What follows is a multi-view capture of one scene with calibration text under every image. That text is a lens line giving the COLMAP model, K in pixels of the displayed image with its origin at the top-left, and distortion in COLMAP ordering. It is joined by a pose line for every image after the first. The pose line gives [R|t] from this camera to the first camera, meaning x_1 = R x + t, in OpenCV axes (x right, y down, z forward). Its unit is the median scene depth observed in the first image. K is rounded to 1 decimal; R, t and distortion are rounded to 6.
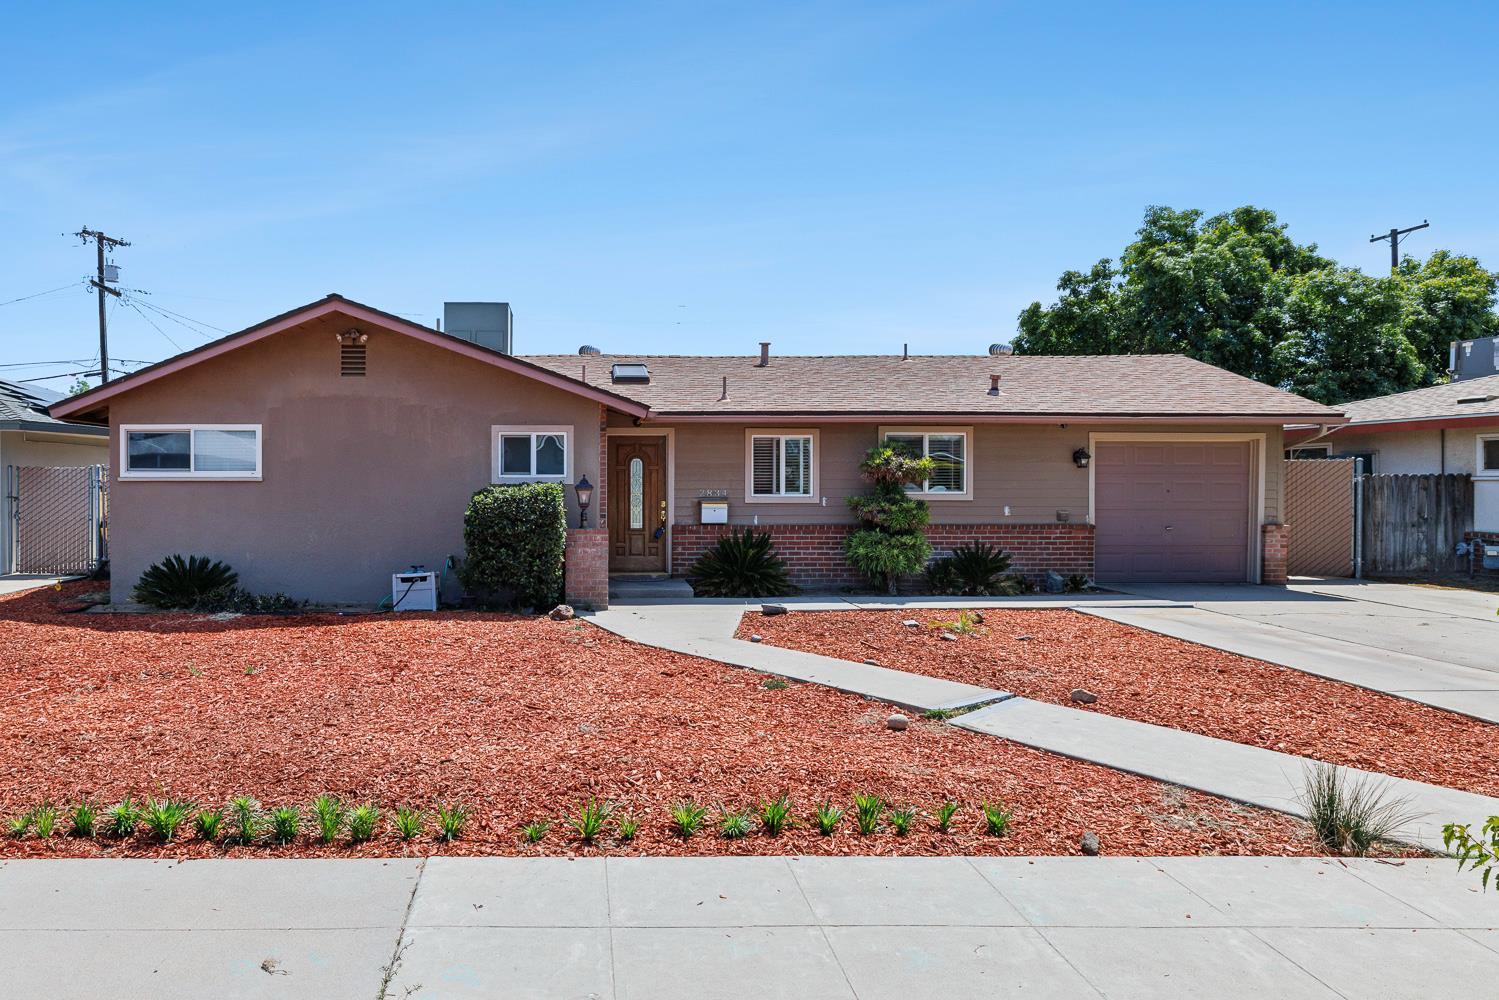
lens RADIAL K [[882.9, 0, 745.9], [0, 882.9, 499.8], [0, 0, 1]] dist [-0.008682, -0.002039]
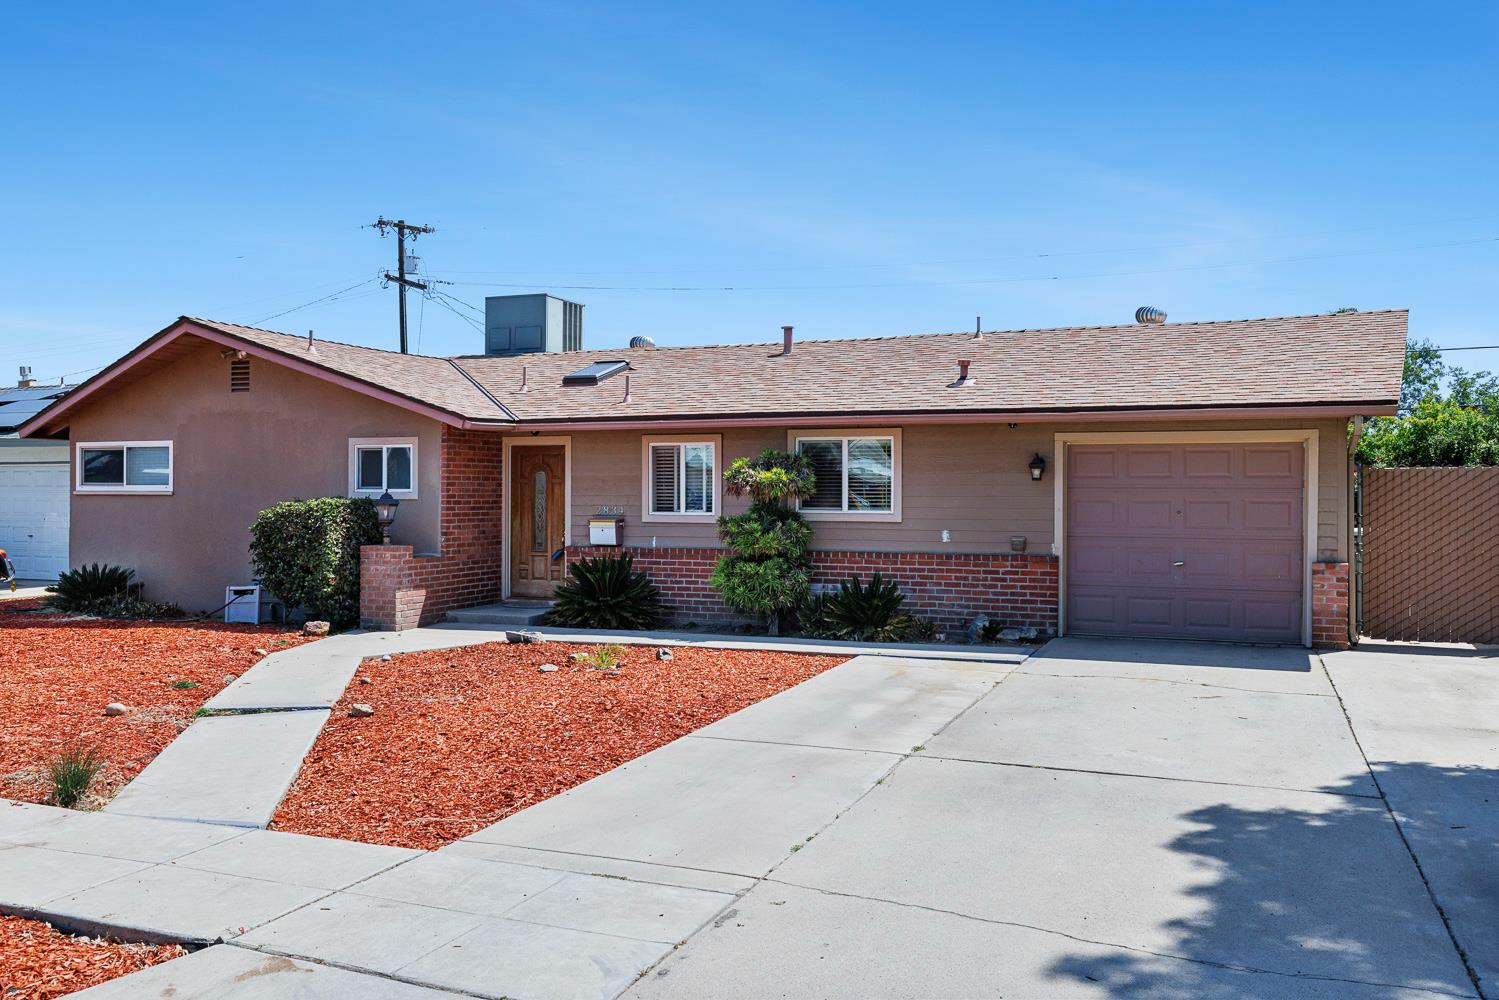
lens RADIAL K [[1205.5, 0, 749.0], [0, 1205.5, 499.1], [0, 0, 1]] dist [-0.013482, 0.000962]
pose [[0.923317, 0.004572, -0.384012, 0.548690], [-0.011156, 0.999826, -0.014921, -0.002126], [0.383878, 0.018061, 0.923207, -0.045052]]
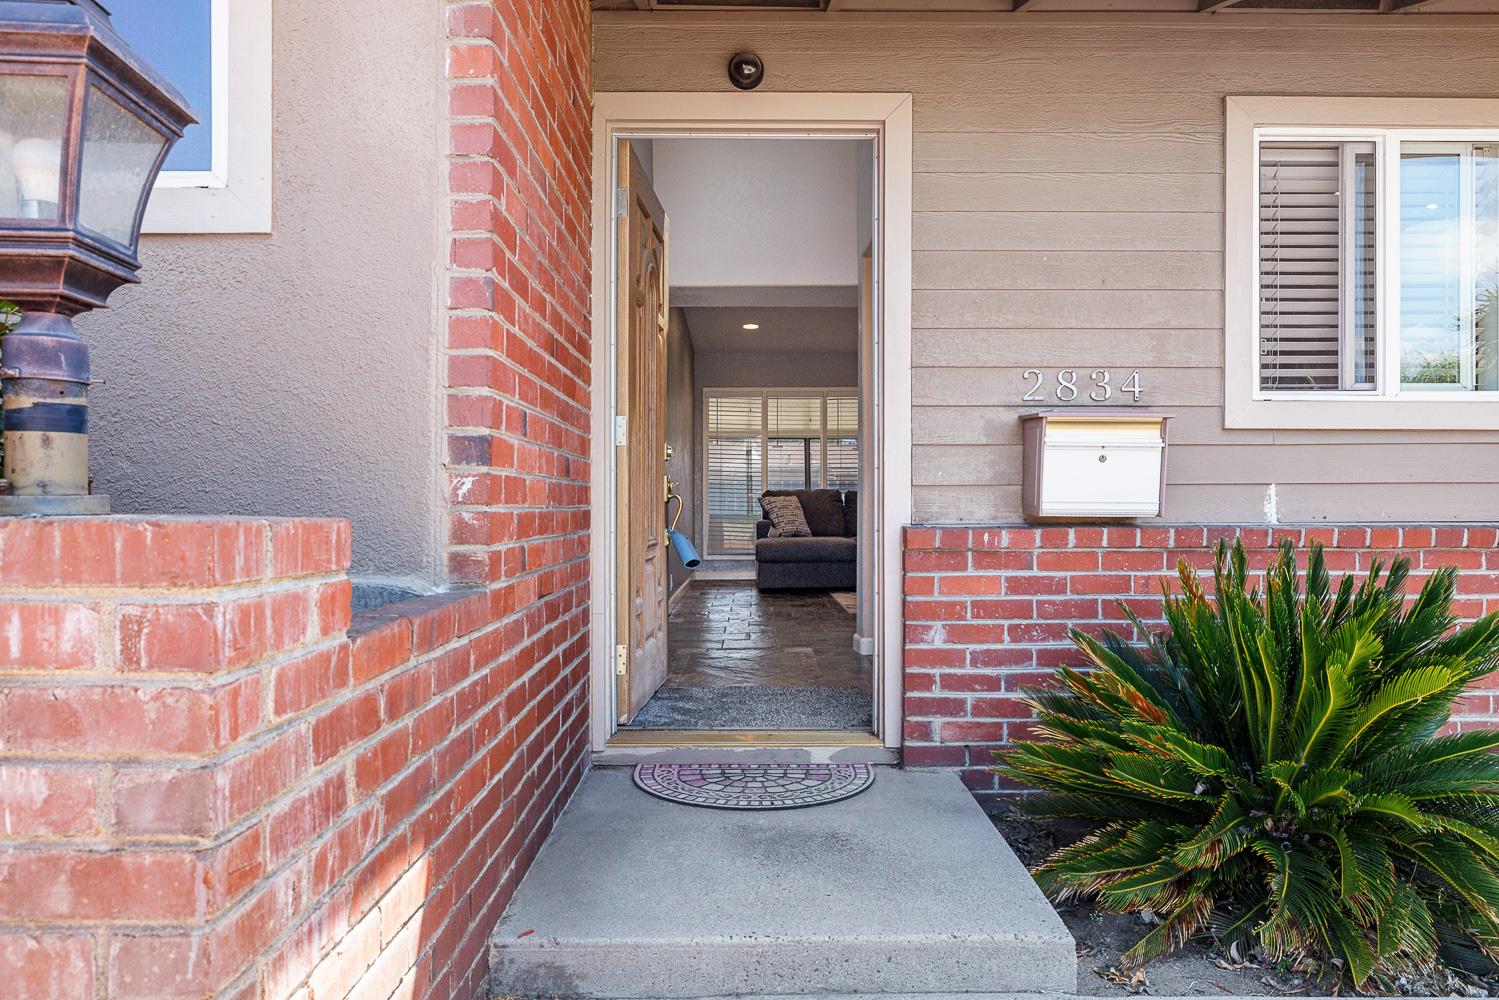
lens RADIAL K [[934.2, 0, 754.4], [0, 934.2, 511.1], [0, 0, 1]] dist [-0.000231, 0.000372]
pose [[0.999709, 0.002448, -0.023990, -0.115291], [-0.002813, 0.999880, -0.015206, 0.028436], [0.023950, 0.015269, 0.999597, 0.763995]]
